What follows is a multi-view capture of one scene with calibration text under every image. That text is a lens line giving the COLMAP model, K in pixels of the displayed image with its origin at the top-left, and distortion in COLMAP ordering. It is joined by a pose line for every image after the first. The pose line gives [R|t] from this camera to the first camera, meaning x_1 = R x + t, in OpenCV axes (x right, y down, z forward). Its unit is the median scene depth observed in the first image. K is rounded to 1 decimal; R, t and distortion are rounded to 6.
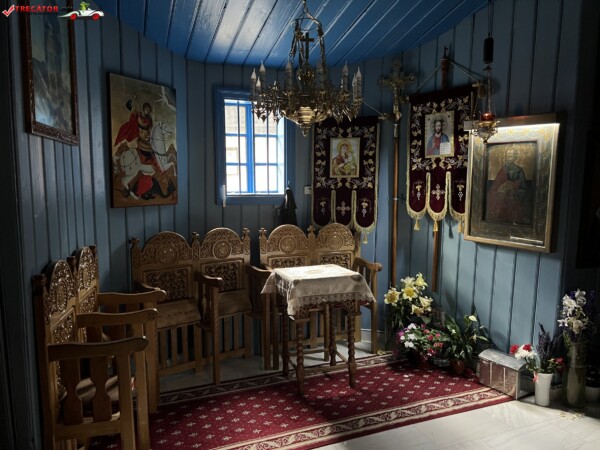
lens RADIAL K [[453.3, 0, 300.9], [0, 453.3, 227.0], [0, 0, 1]] dist [0.072488, -0.094959]
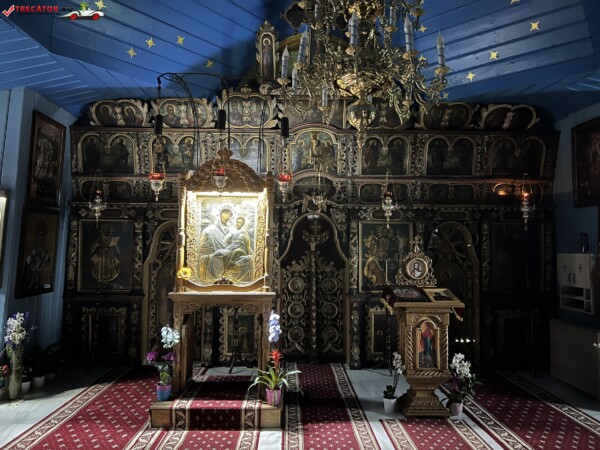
lens RADIAL K [[451.0, 0, 301.5], [0, 451.0, 224.7], [0, 0, 1]] dist [0.058175, -0.068468]
pose [[0.339577, 0.062357, 0.938509, -0.378397], [0.064046, 0.993951, -0.089215, 0.038354], [-0.938395, 0.090403, 0.333529, -0.279880]]
